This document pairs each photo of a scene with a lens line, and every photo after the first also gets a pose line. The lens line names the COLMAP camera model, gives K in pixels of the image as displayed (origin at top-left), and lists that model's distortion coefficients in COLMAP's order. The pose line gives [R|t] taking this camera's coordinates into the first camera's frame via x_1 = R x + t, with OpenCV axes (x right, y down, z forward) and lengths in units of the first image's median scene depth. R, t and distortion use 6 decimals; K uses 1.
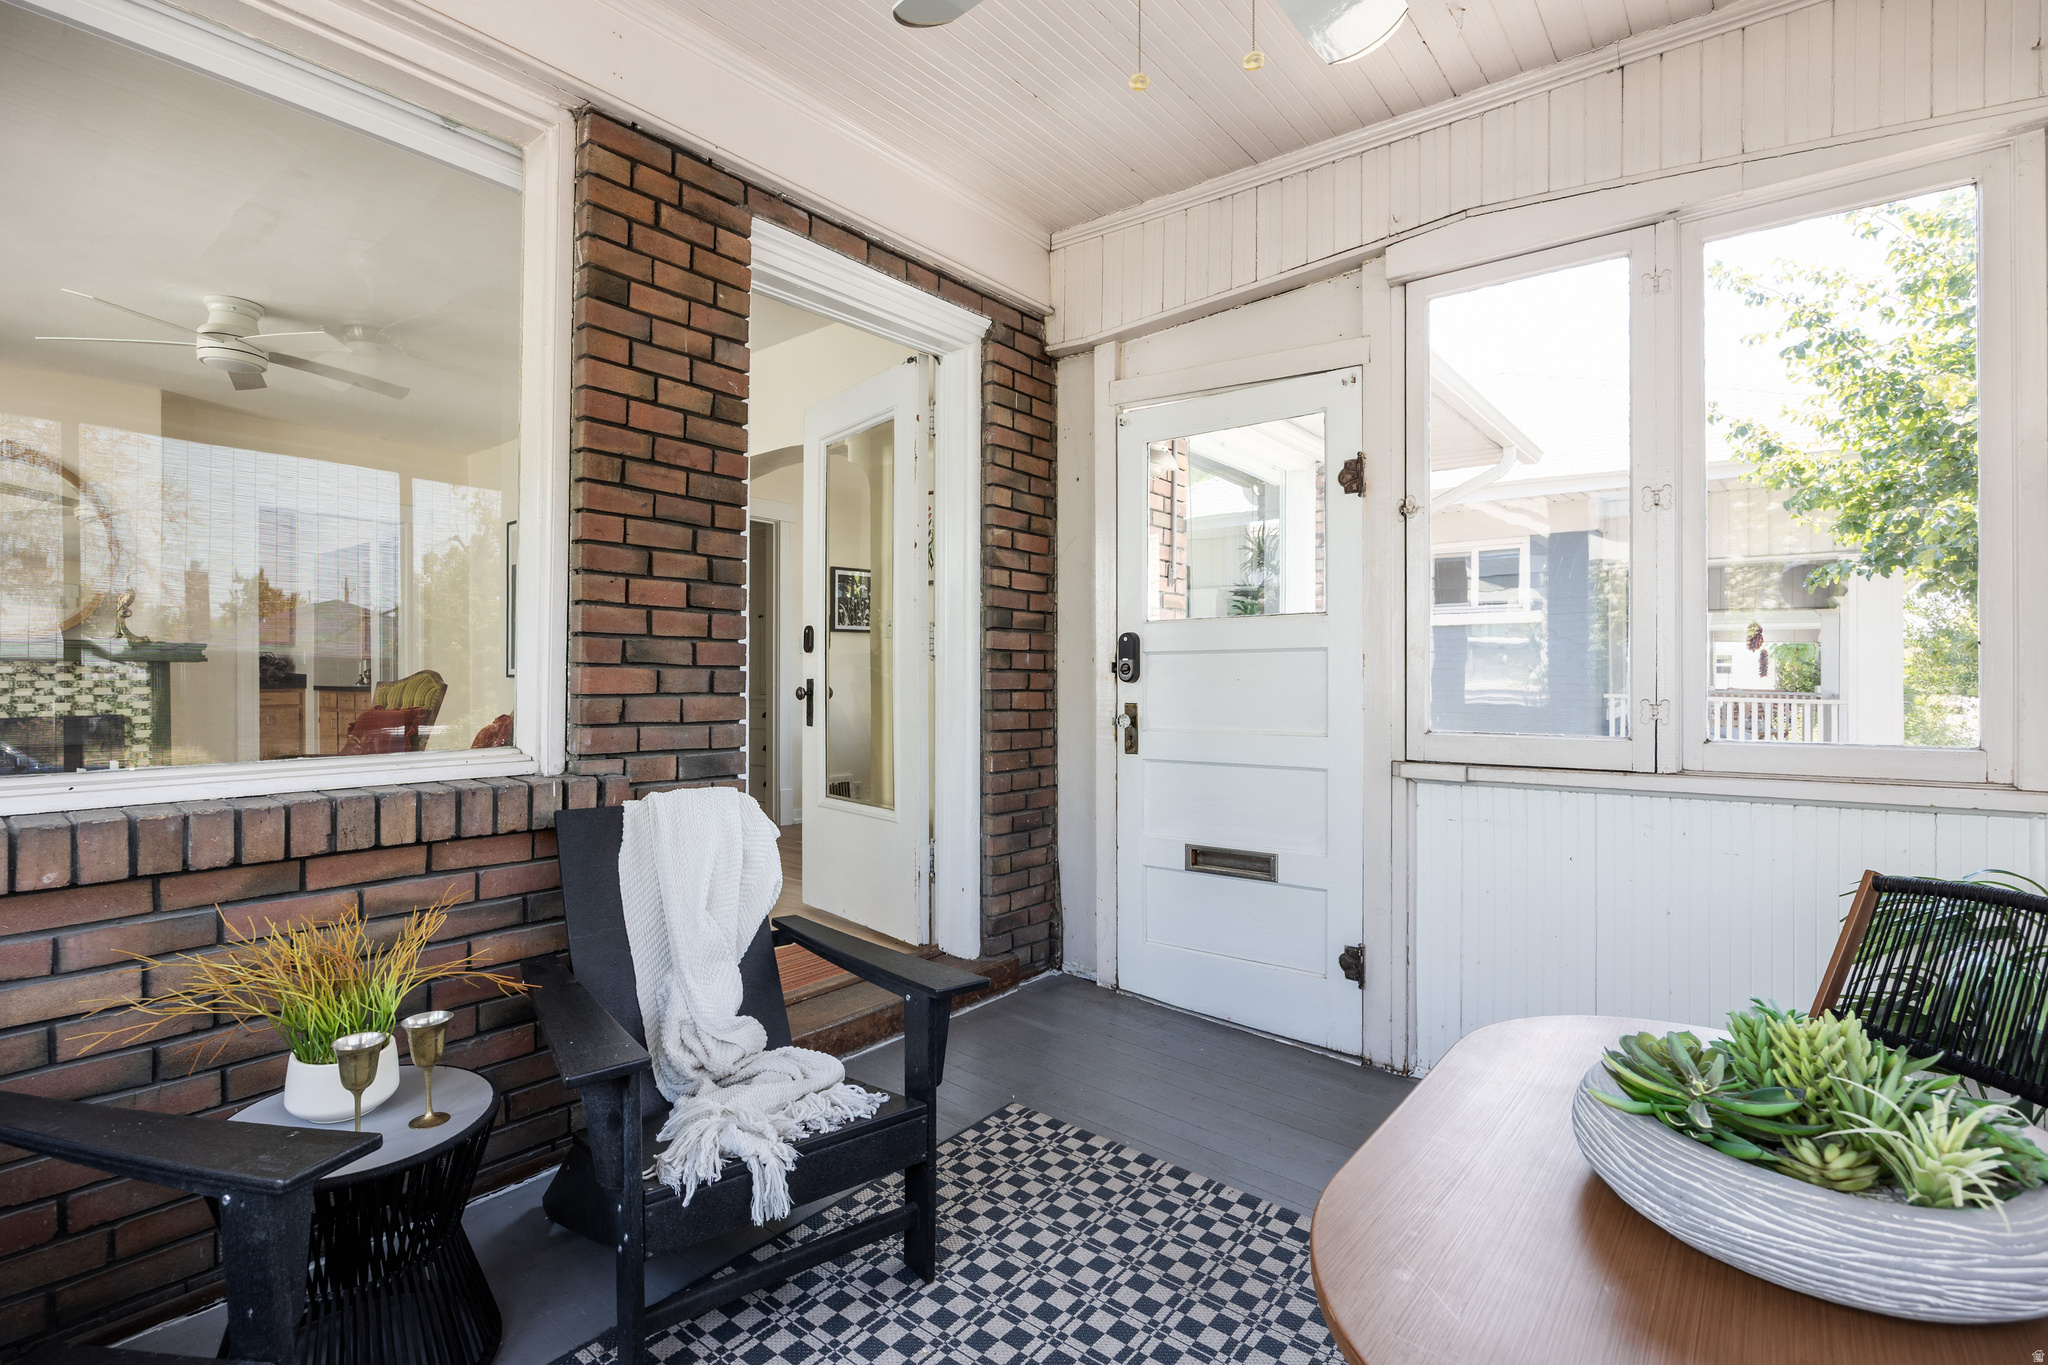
lens RADIAL K [[968.9, 0, 1031.8], [0, 968.9, 674.7], [0, 0, 1]] dist [-0.011033, -0.000650]
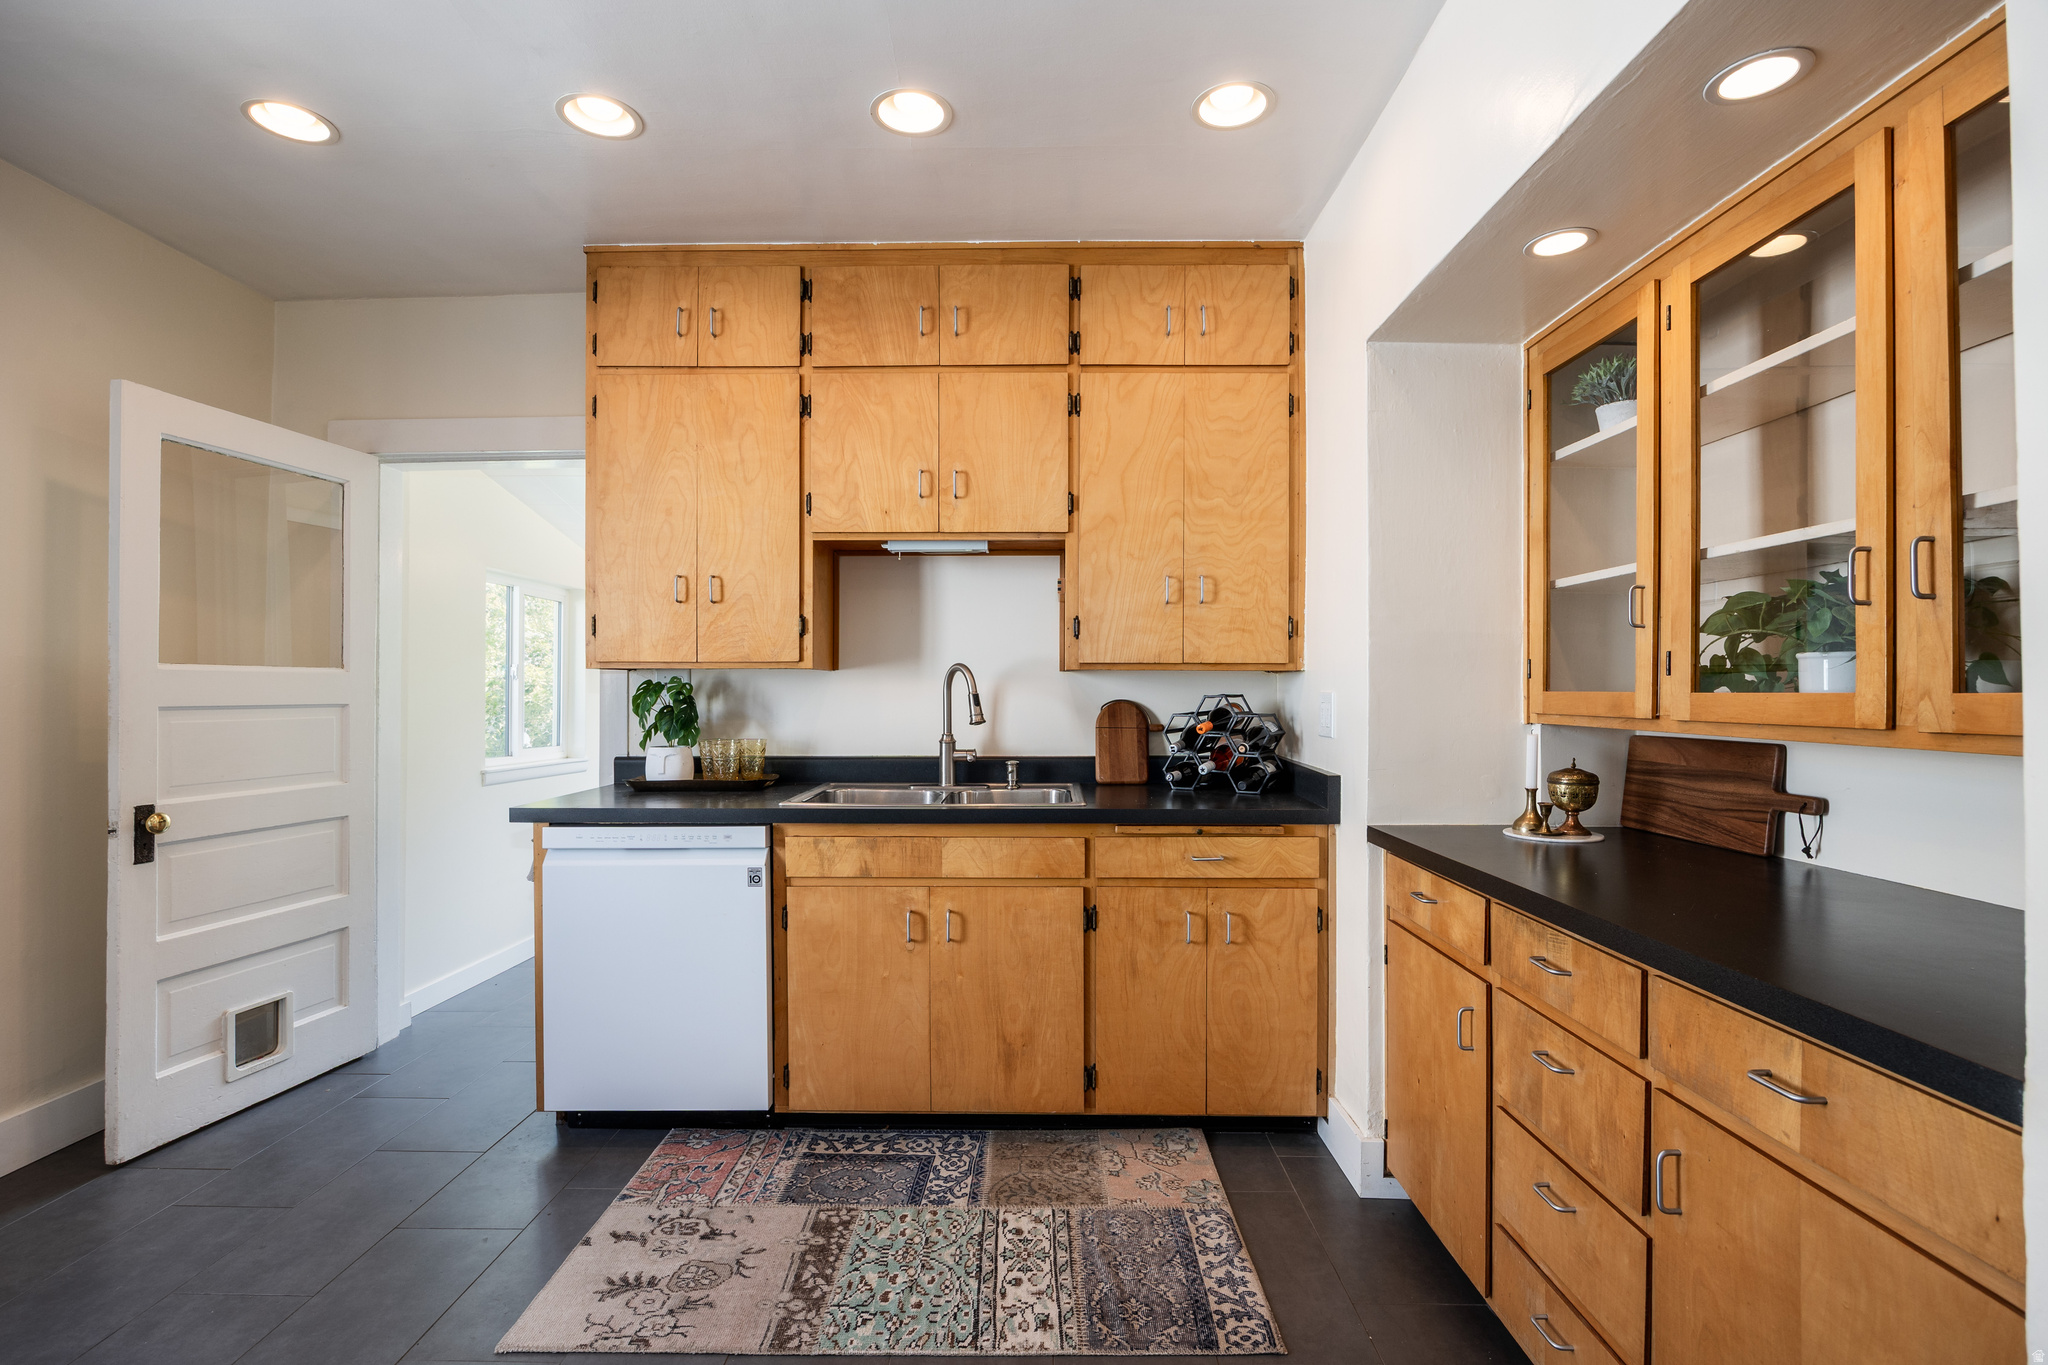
lens RADIAL K [[968.9, 0, 1015.2], [0, 968.9, 688.0], [0, 0, 1]] dist [-0.011033, -0.000650]
pose [[0.617340, -0.003765, -0.786688, -0.979893], [-0.000557, 0.999986, -0.005223, -0.041259], [0.786696, 0.003663, 0.617329, 1.247130]]
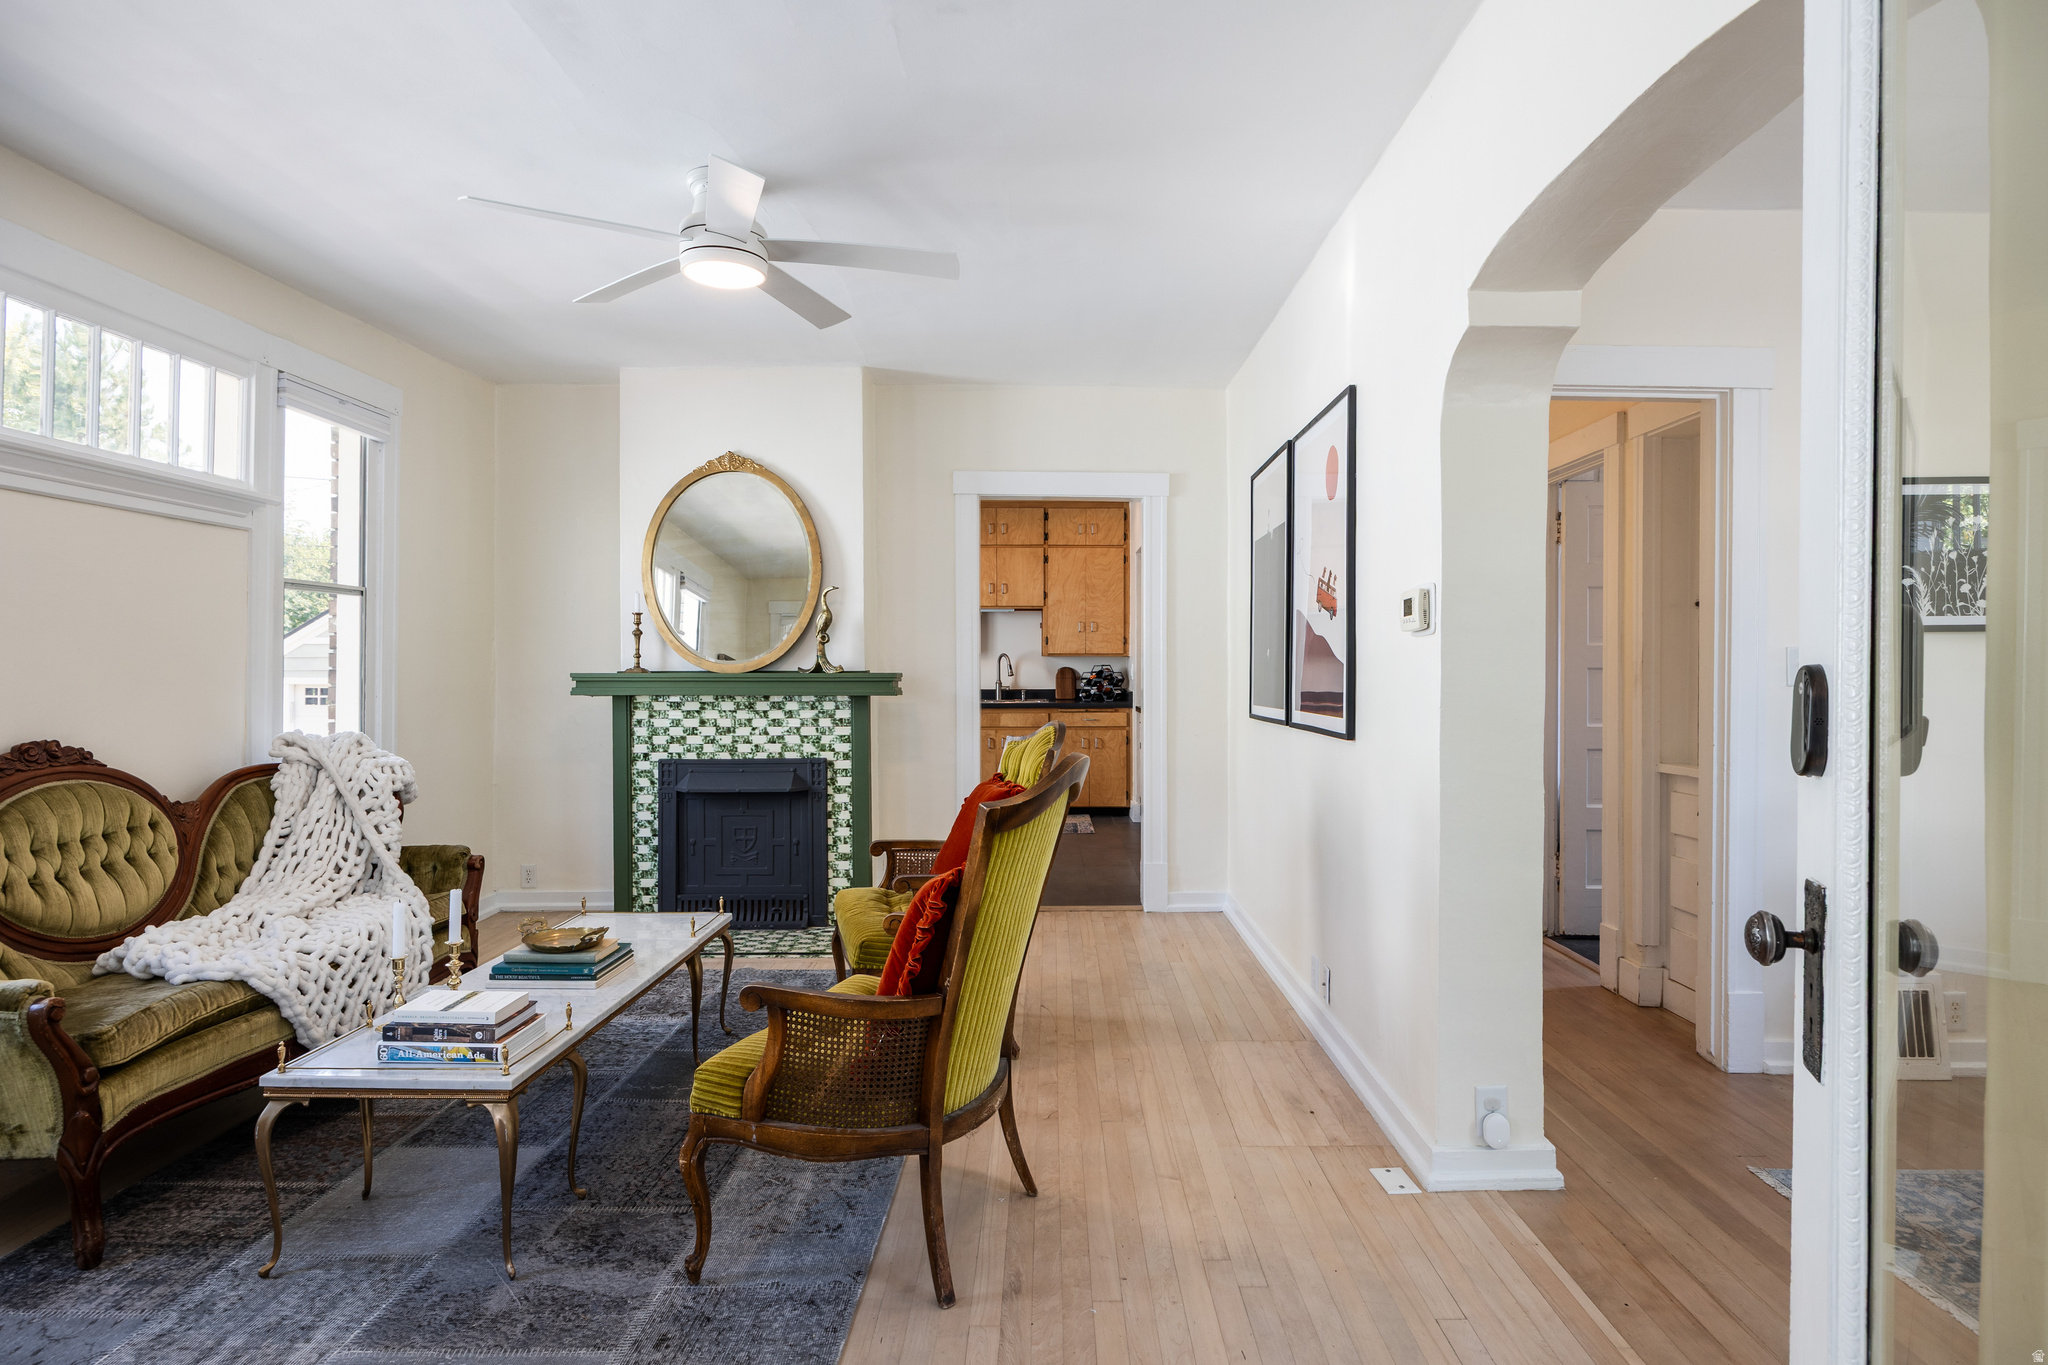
lens RADIAL K [[1080.9, 0, 1027.8], [0, 1080.9, 677.2], [0, 0, 1]] dist [-0.004733, -0.000832]
pose [[0.617977, 0.007567, -0.786160, -0.088084], [0.002305, 0.999932, 0.011436, -0.040979], [0.786193, -0.008879, 0.617917, 0.552148]]
